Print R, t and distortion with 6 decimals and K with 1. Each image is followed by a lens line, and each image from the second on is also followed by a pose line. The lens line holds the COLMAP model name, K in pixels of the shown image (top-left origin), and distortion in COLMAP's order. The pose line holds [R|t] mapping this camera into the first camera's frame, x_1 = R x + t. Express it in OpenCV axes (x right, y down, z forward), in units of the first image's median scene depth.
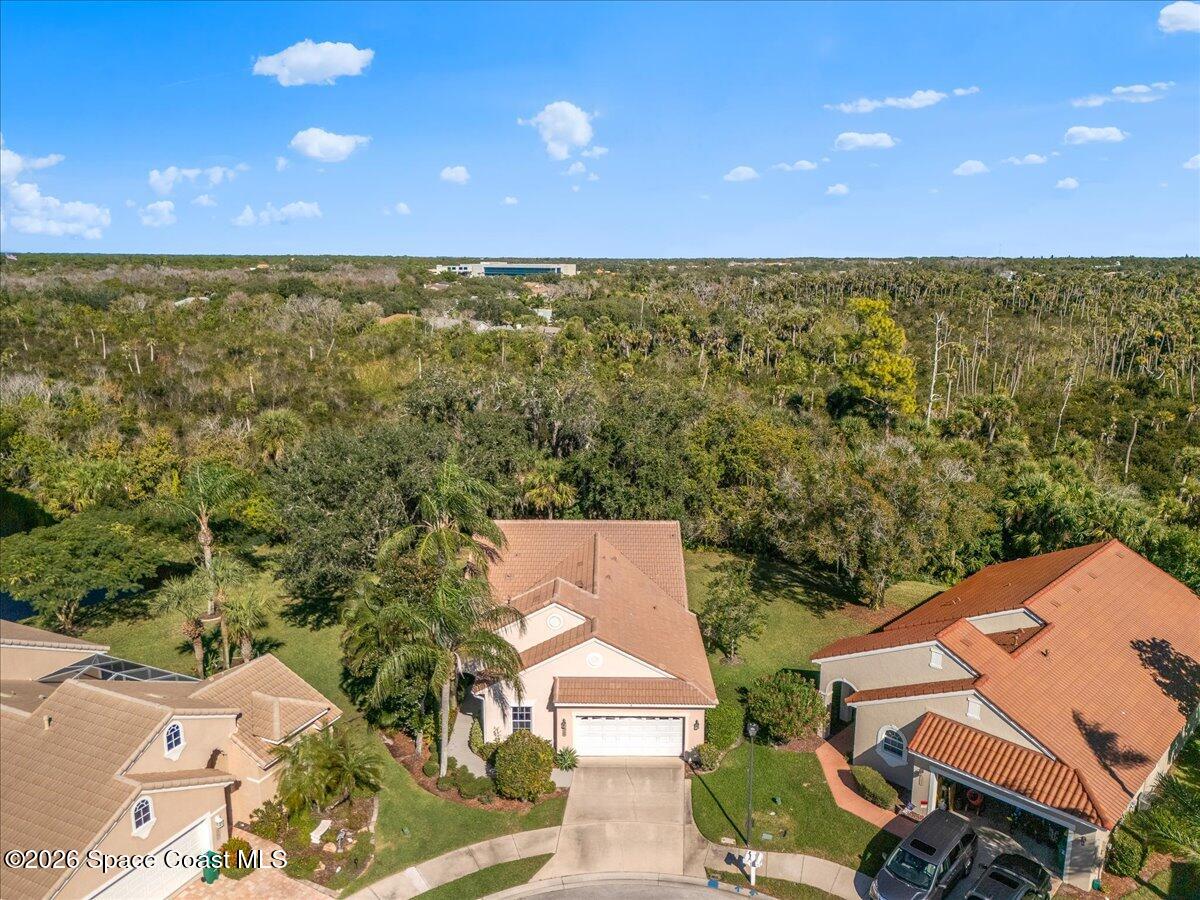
lens RADIAL K [[899.3, 0, 600.0], [0, 899.3, 450.0], [0, 0, 1]] dist [0.029281, -0.012232]
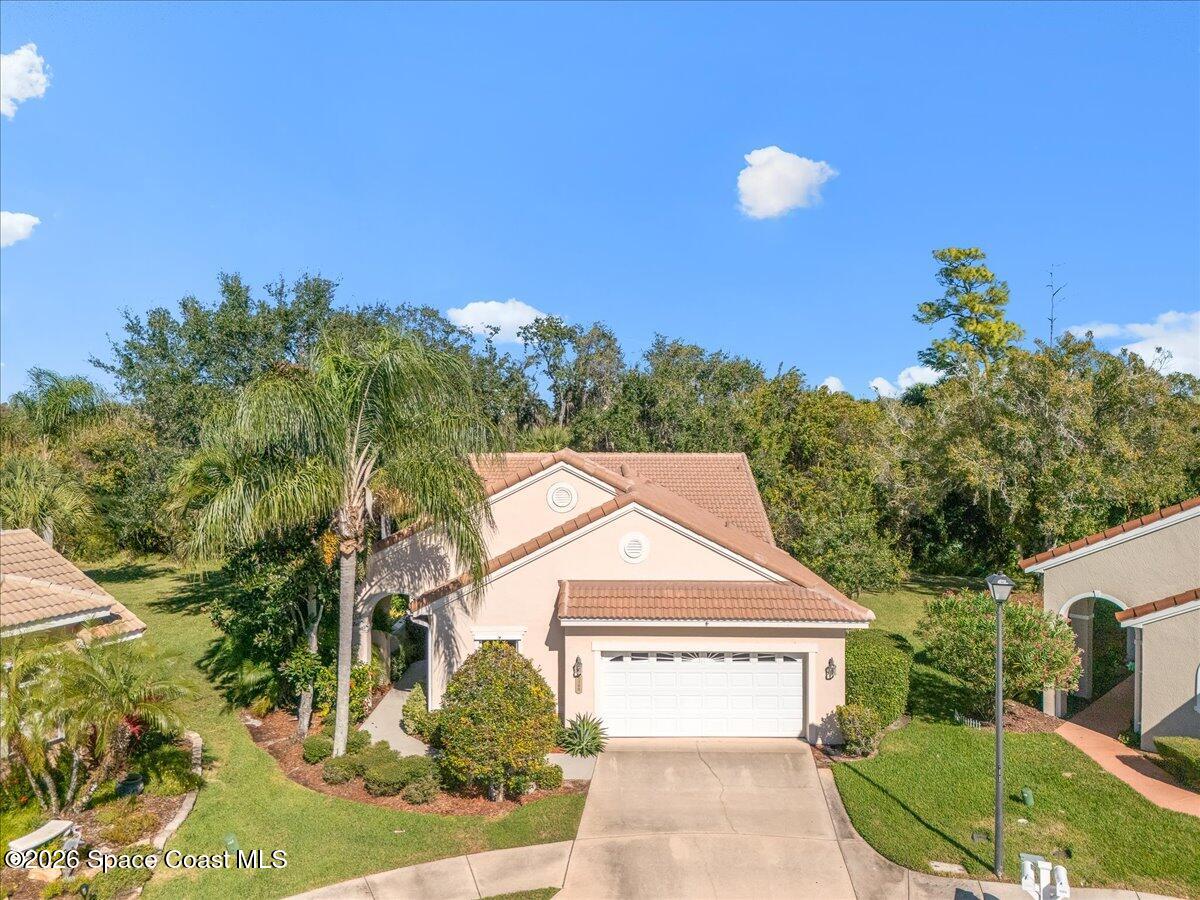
lens RADIAL K [[899.3, 0, 600.0], [0, 899.3, 450.0], [0, 0, 1]] dist [0.029281, -0.012232]
pose [[0.999990, -0.000482, -0.004509, -0.025309], [-0.000364, 0.982611, -0.185678, 0.281918], [0.004520, 0.185678, 0.982600, 0.467790]]
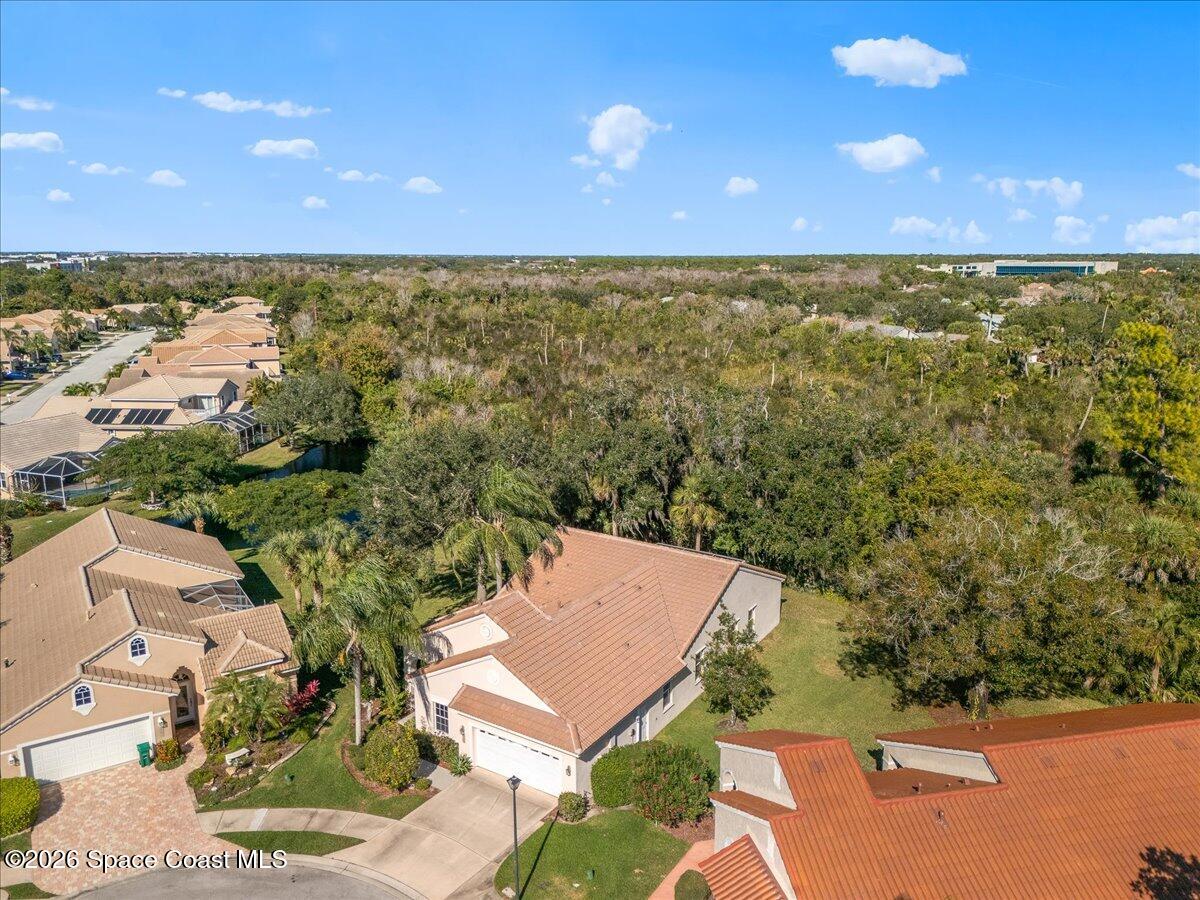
lens RADIAL K [[899.3, 0, 600.0], [0, 899.3, 450.0], [0, 0, 1]] dist [0.029281, -0.012232]
pose [[0.831918, 0.107178, -0.544449, 0.621280], [-0.106318, 0.993779, 0.033177, -0.062181], [0.544618, 0.030285, 0.838137, 0.223276]]
